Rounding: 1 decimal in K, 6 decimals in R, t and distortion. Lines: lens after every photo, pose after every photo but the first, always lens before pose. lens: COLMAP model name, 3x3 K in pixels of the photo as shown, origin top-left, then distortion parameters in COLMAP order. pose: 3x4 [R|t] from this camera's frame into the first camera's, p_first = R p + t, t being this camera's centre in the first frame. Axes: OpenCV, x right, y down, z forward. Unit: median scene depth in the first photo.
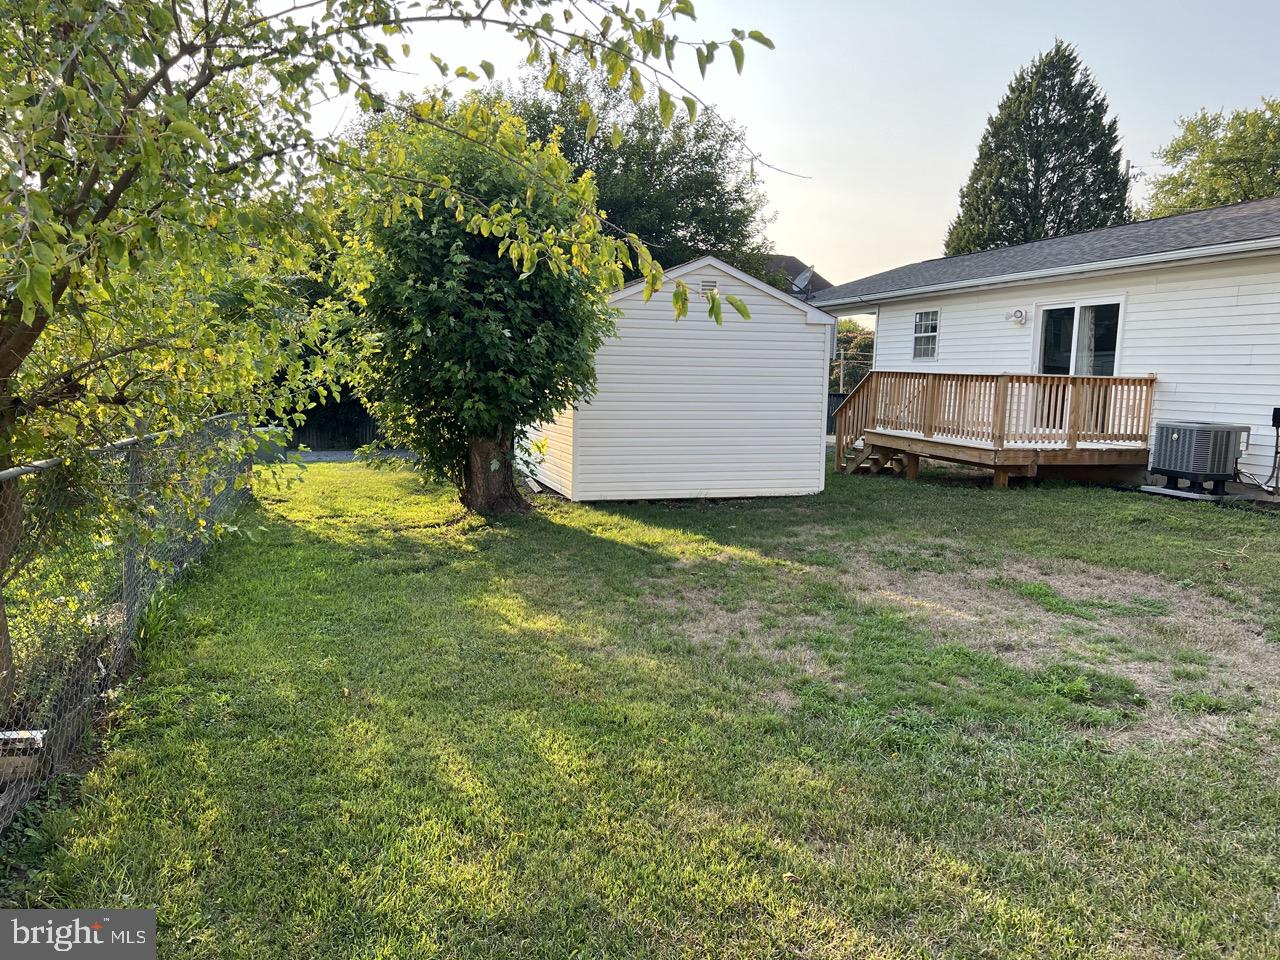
lens RADIAL K [[969.8, 0, 660.2], [0, 969.8, 476.1], [0, 0, 1]] dist [0.050625, -0.064532]
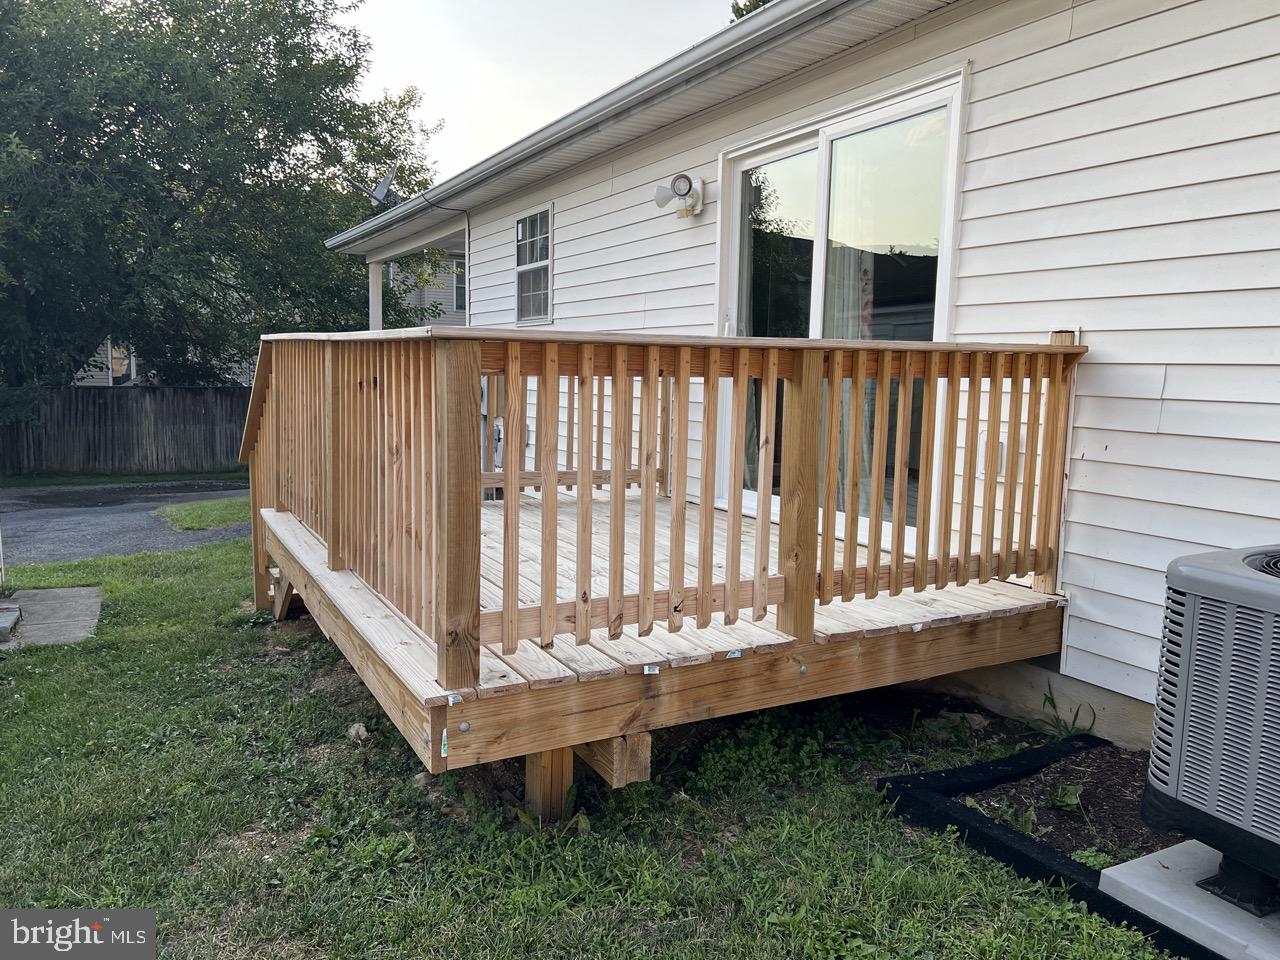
lens RADIAL K [[960.3, 0, 647.5], [0, 960.3, 474.5], [0, 0, 1]] dist [0.073428, -0.072163]
pose [[0.983141, -0.030910, 0.180218, 0.335988], [0.028347, 0.999457, 0.016778, -0.073039], [-0.180639, -0.011386, 0.983484, 0.754633]]
